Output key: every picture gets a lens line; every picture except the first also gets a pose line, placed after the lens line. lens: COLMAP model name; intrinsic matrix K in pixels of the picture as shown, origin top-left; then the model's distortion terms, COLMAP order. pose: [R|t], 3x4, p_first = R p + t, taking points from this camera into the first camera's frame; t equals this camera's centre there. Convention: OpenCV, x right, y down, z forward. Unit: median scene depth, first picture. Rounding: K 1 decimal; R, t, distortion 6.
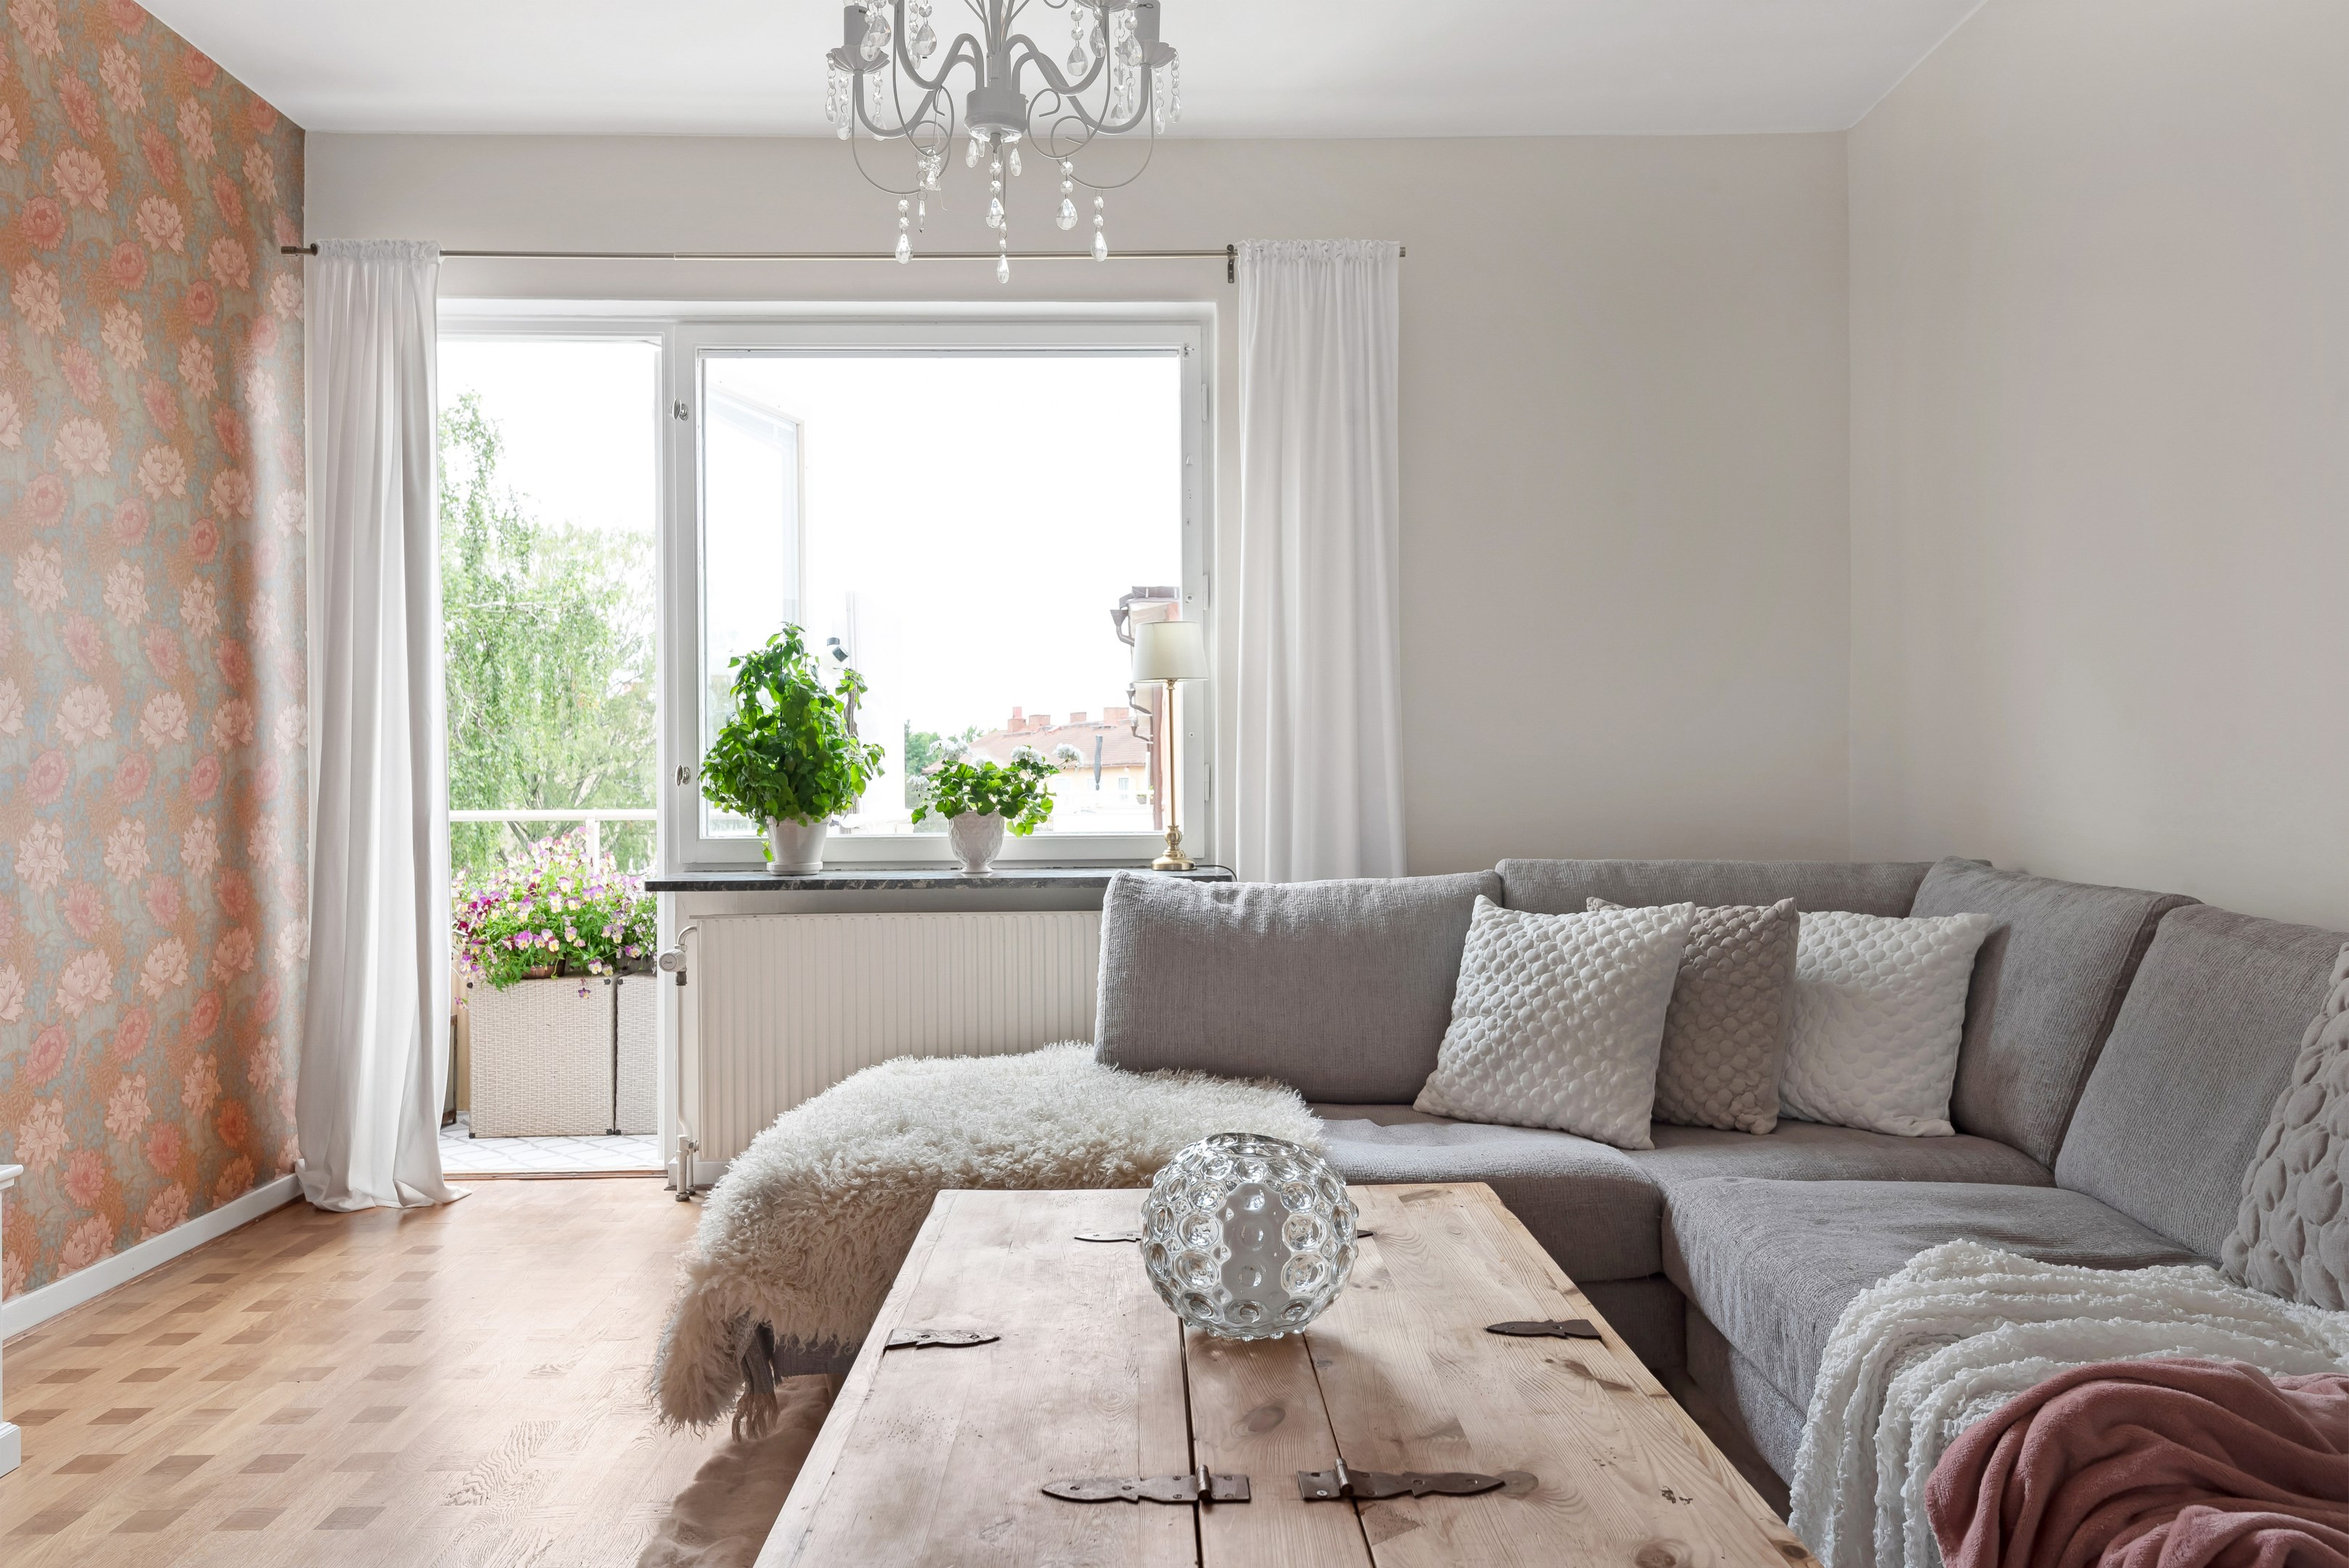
lens RADIAL K [[1591.0, 0, 1186.9], [0, 1591.0, 788.9], [0, 0, 1]] dist [0.024943, -0.018322]
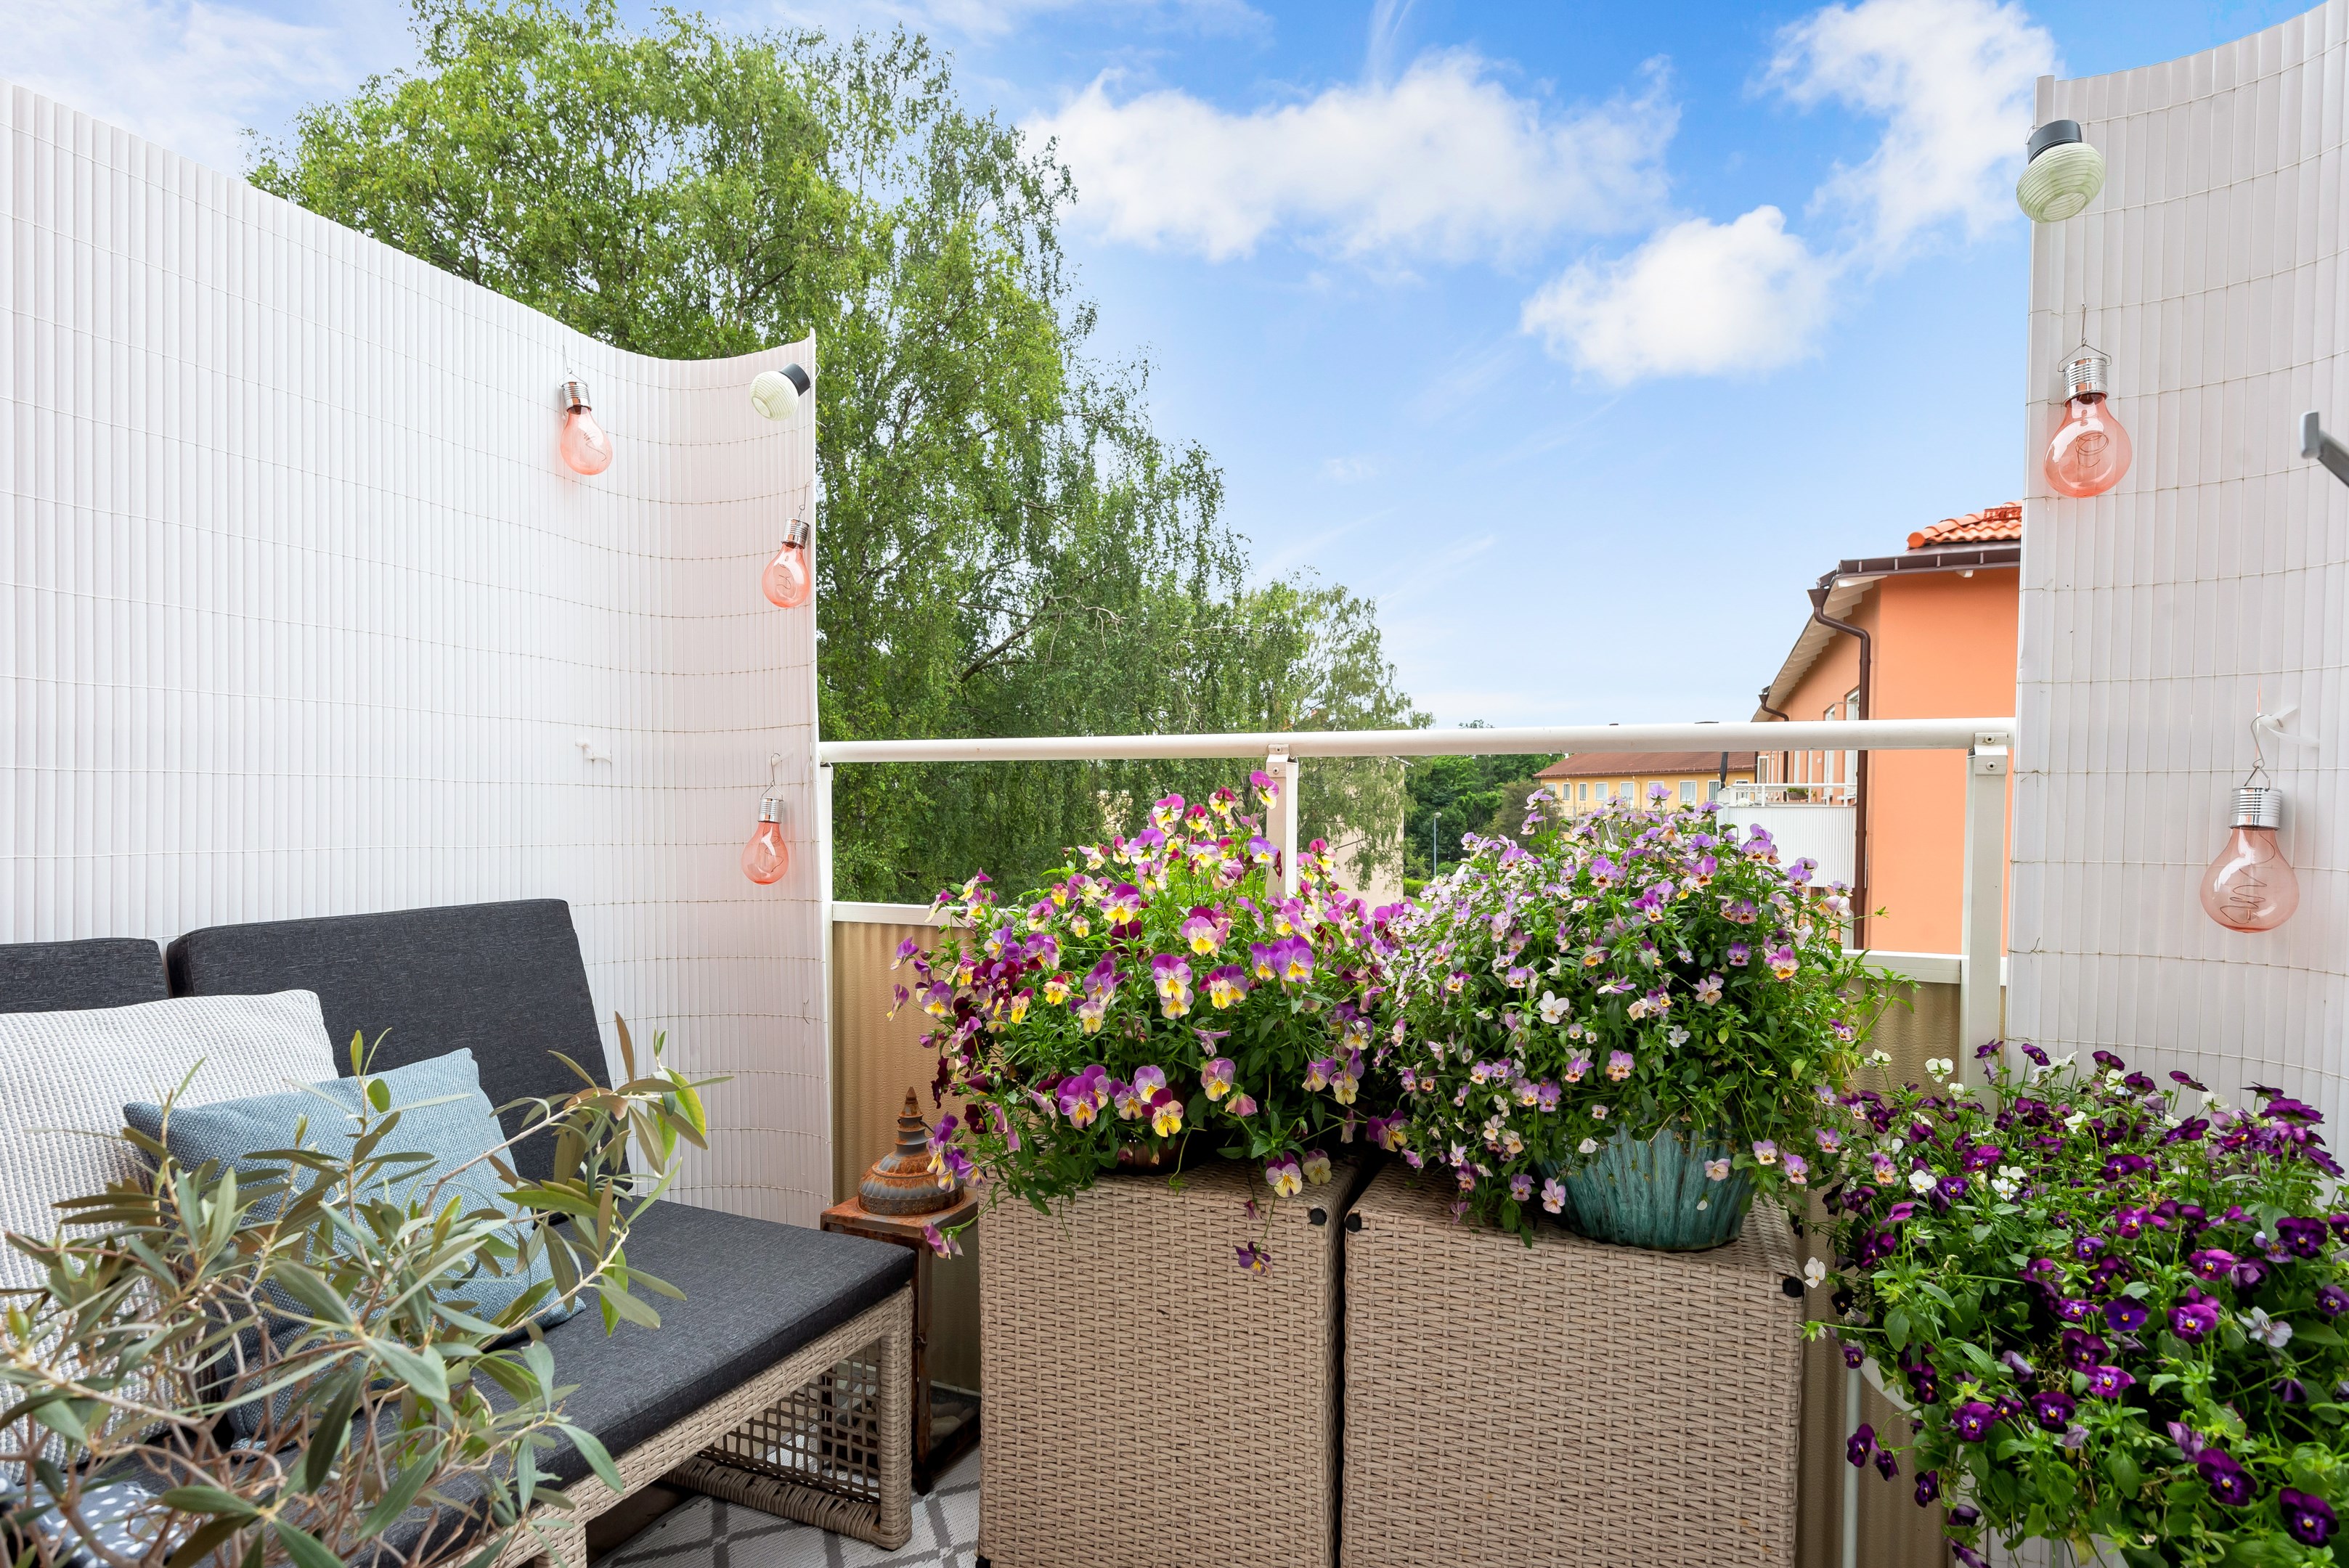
lens RADIAL K [[1187.8, 0, 1186.0], [0, 1187.8, 831.8], [0, 0, 1]] dist [0.019010, -0.005674]
pose [[0.903528, 0.021732, -0.427979, -0.399320], [-0.007599, 0.999369, 0.034704, 0.042199], [0.428463, -0.028104, 0.903122, 1.079407]]
